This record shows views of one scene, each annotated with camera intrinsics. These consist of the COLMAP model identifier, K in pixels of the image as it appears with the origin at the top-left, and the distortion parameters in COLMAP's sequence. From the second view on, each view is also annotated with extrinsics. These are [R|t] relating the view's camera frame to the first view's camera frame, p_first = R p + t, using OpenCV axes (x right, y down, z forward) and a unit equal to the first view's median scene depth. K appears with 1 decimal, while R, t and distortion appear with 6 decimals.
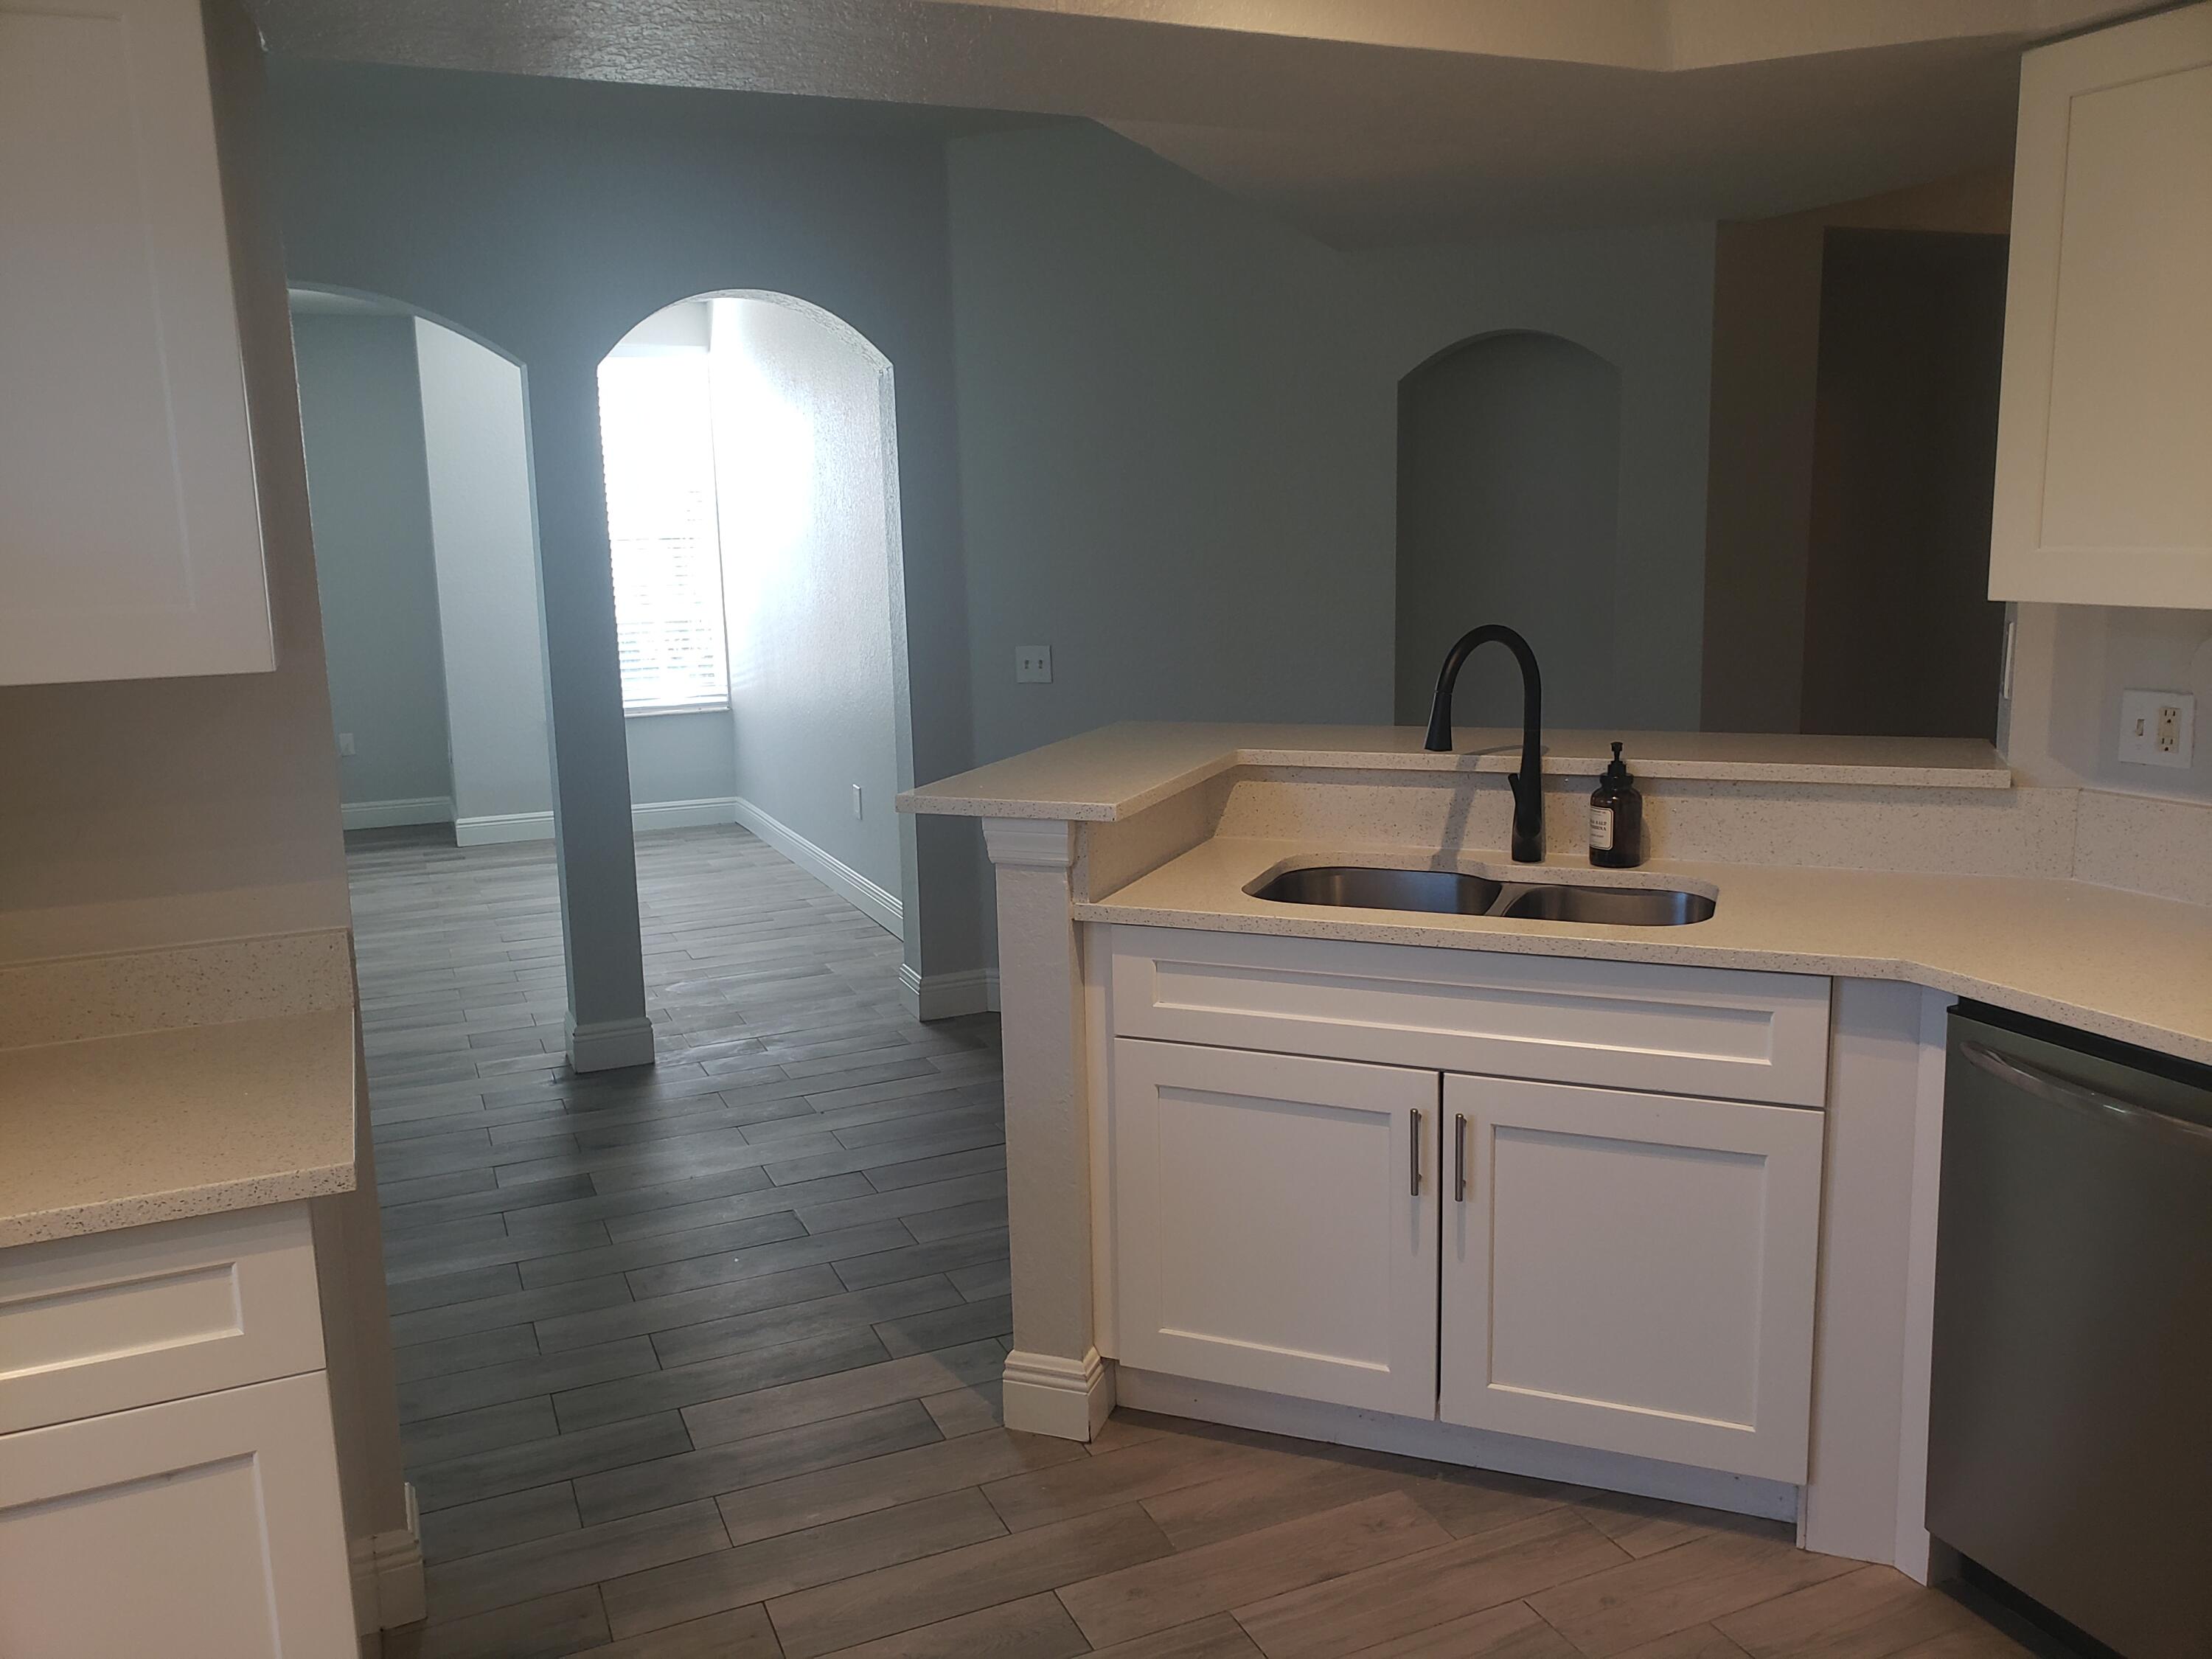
lens RADIAL K [[1726.8, 0, 1104.5], [0, 1726.8, 853.1], [0, 0, 1]] dist [0.030438, 0.003981]
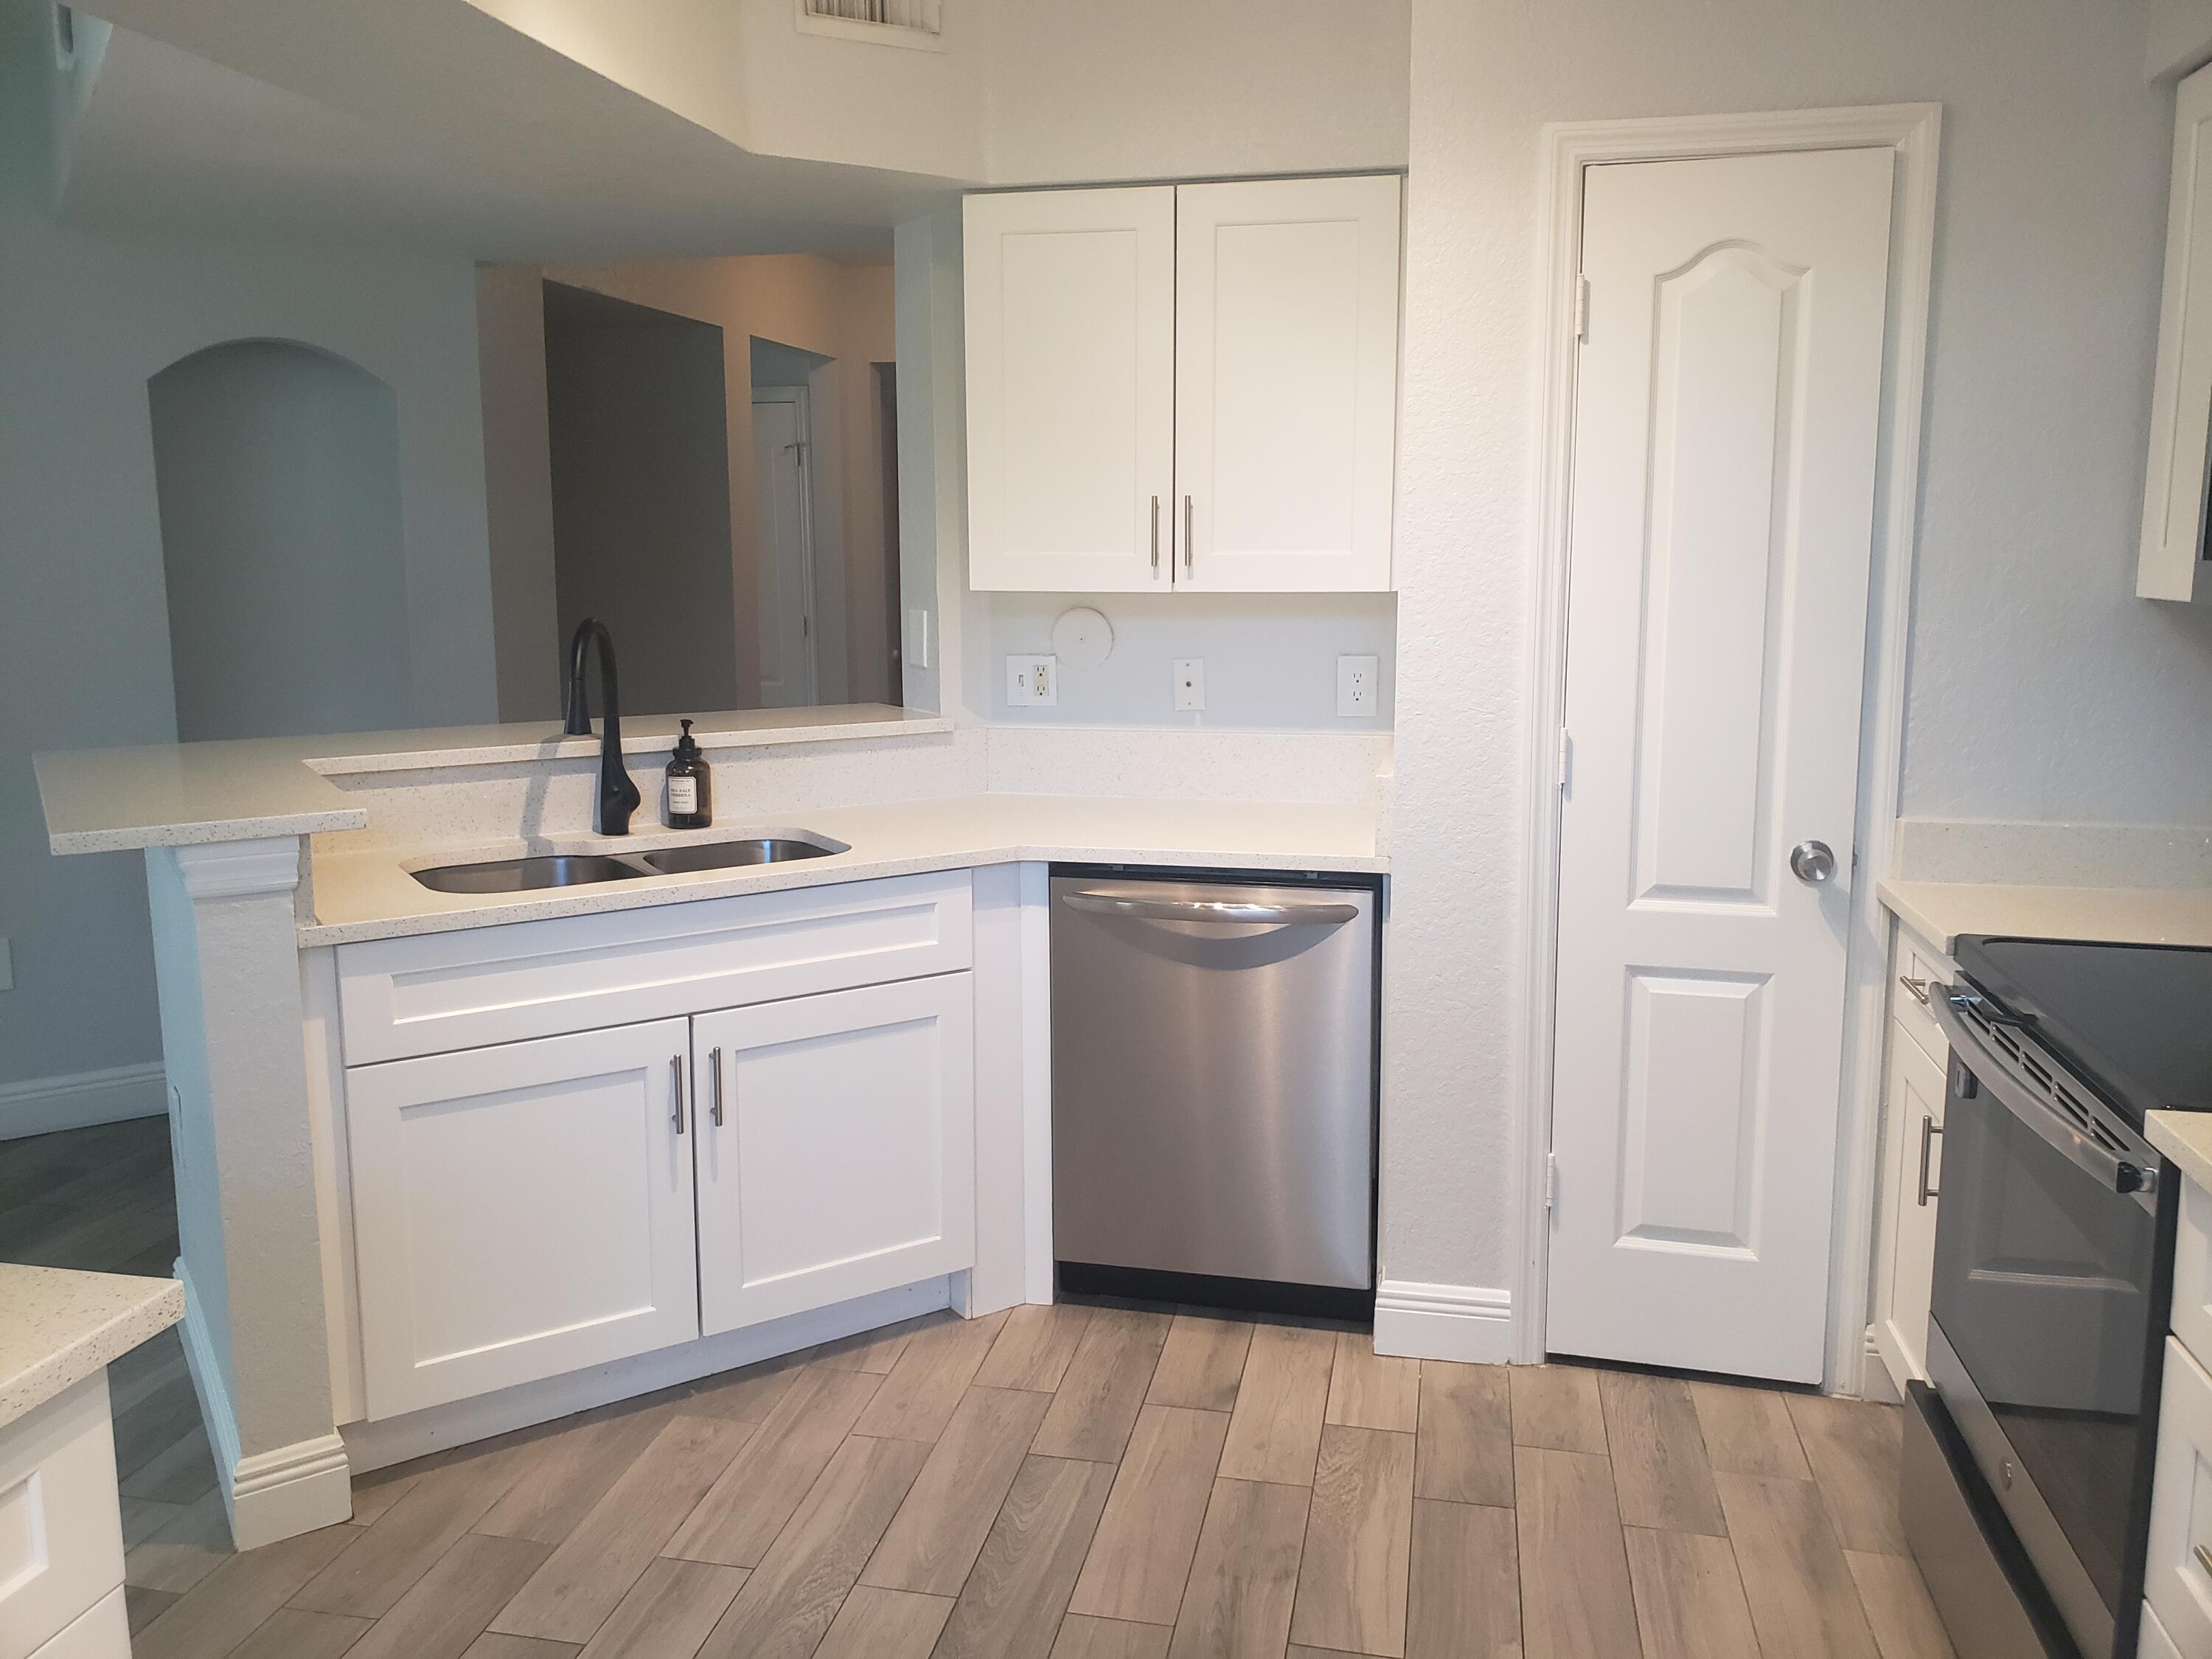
lens RADIAL K [[1725.8, 0, 1108.1], [0, 1725.8, 814.4], [0, 0, 1]] dist [-0.007943, 0.033911]
pose [[0.583961, -0.109570, 0.804354, -0.491247], [0.141847, 0.989378, 0.031793, 0.001544], [-0.799293, 0.095530, 0.593300, 0.113428]]
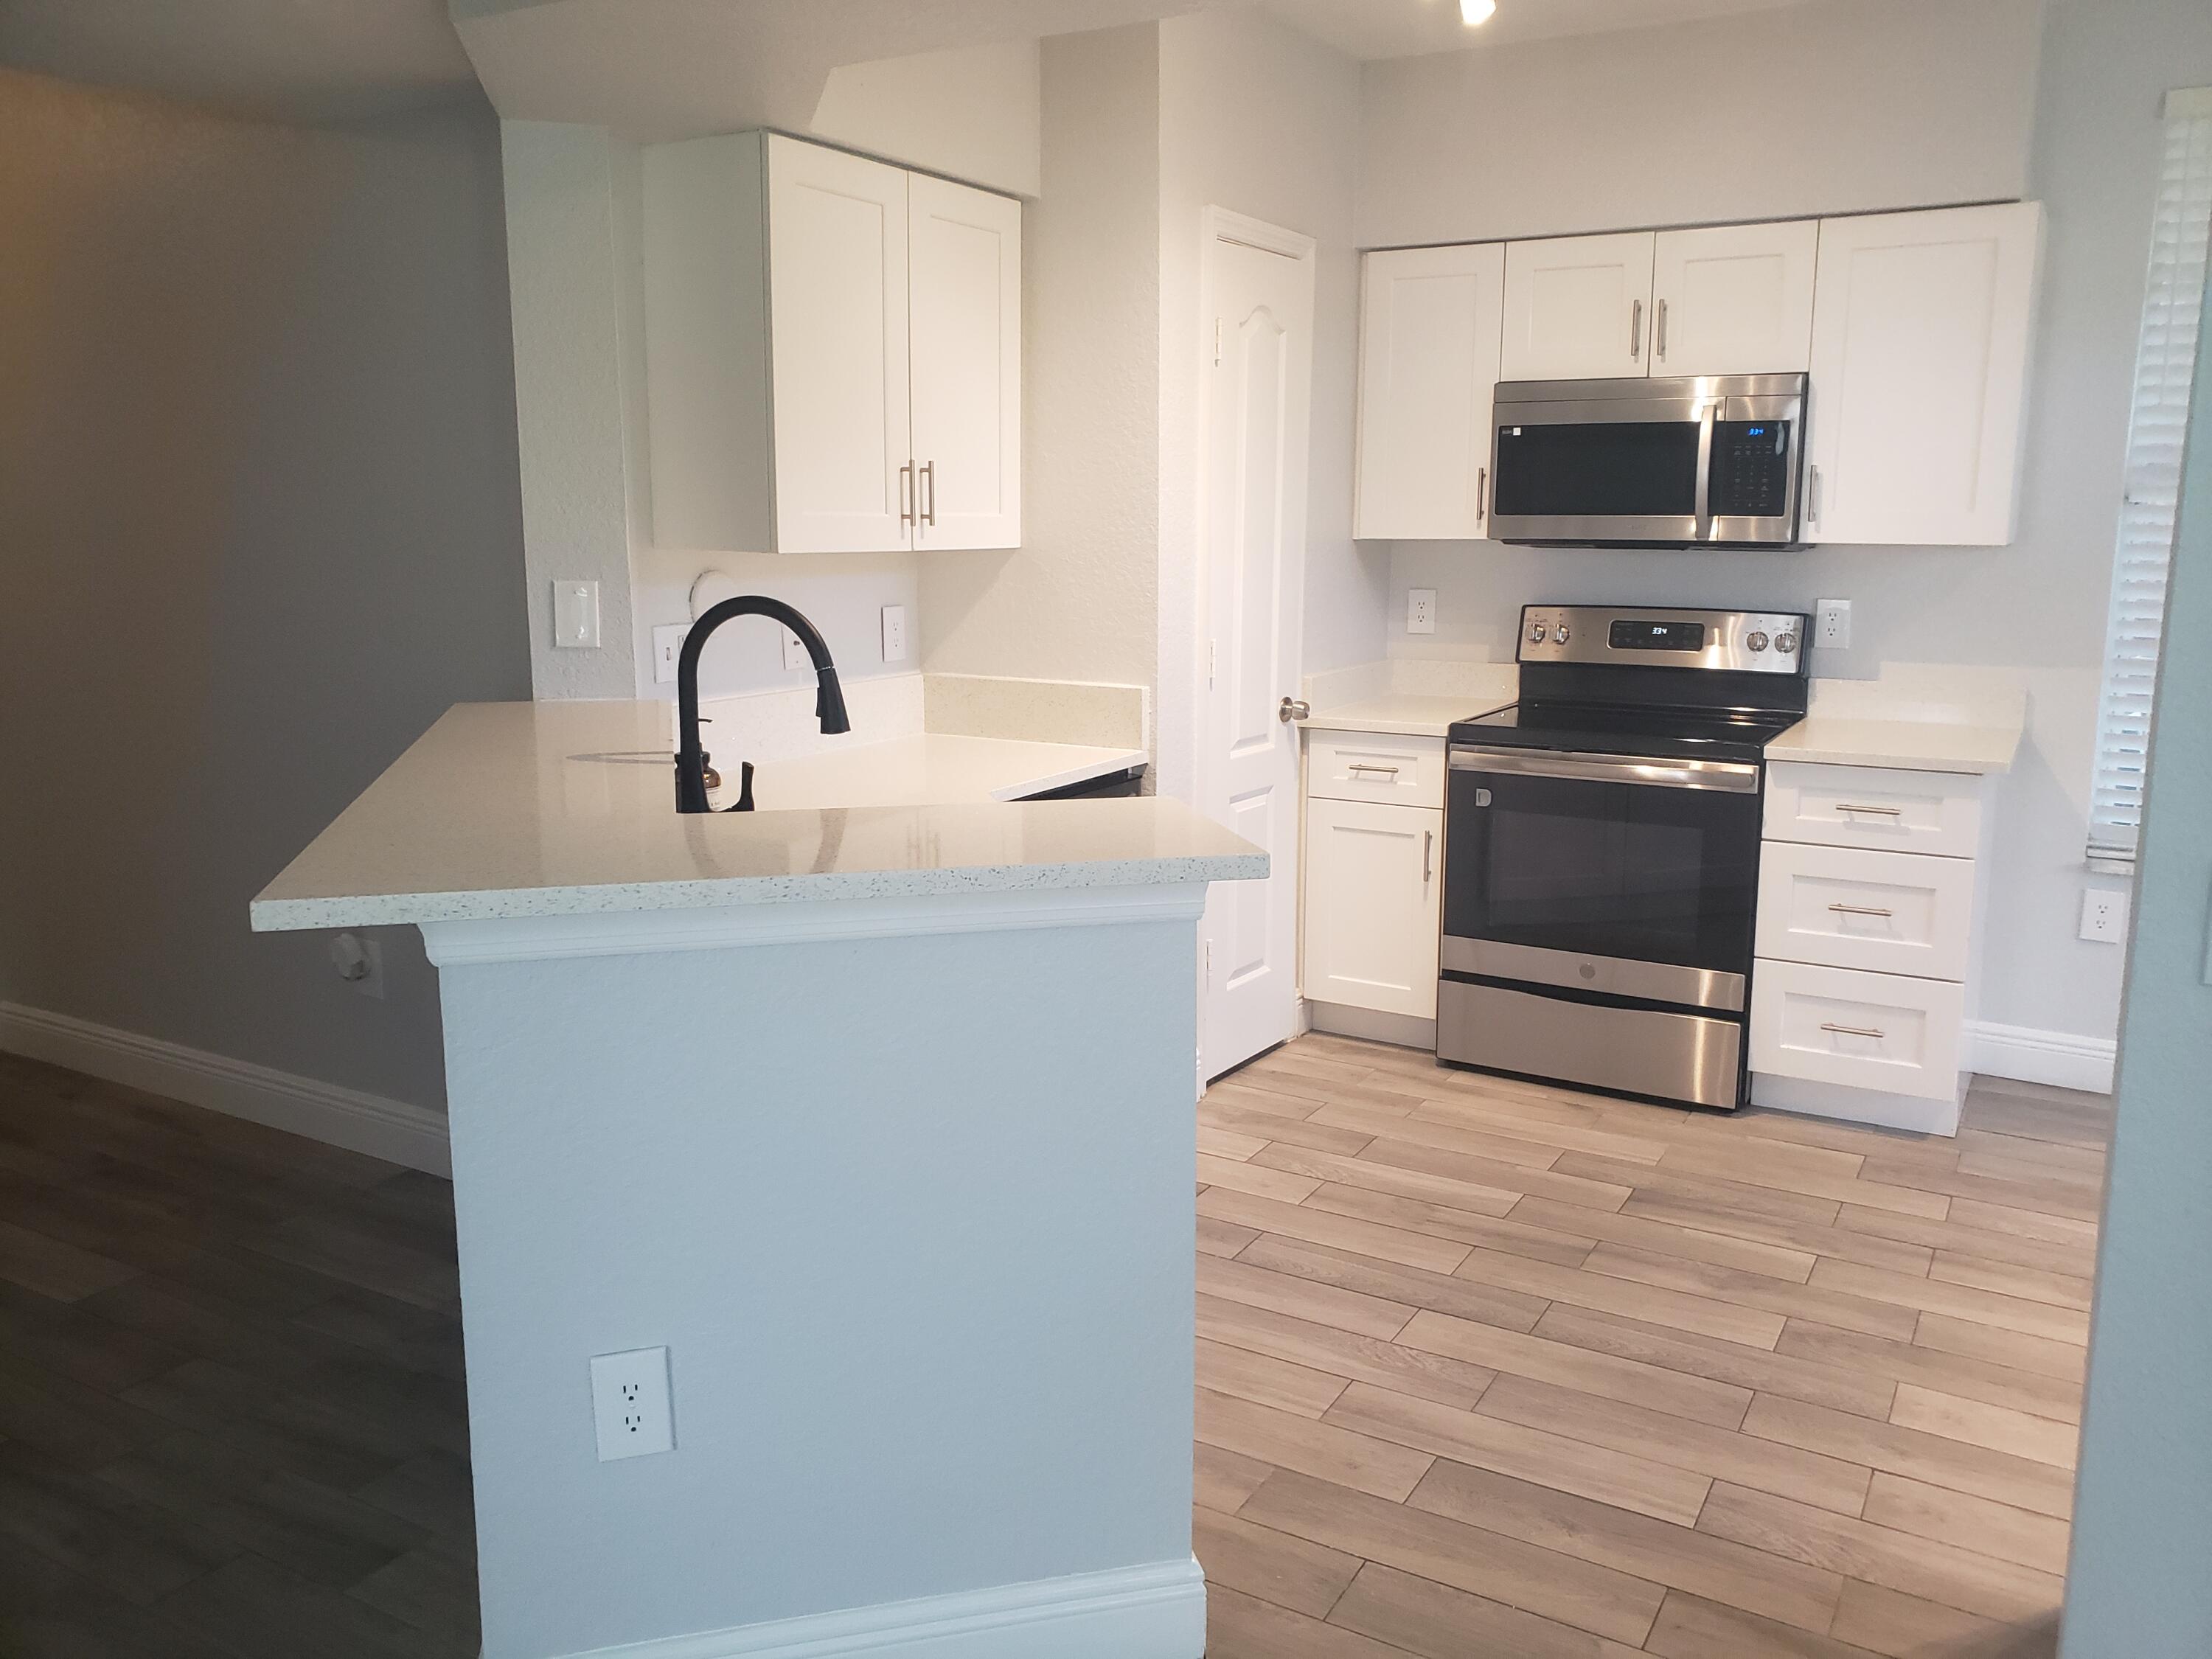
lens RADIAL K [[1696.2, 0, 1106.0], [0, 1696.2, 829.5], [0, 0, 1]] dist [0.061695, -0.118395]
pose [[-0.588233, -0.135255, 0.797301, -0.621075], [0.158779, 0.947408, 0.277863, -0.245329], [-0.792951, 0.290043, -0.535821, 1.424129]]
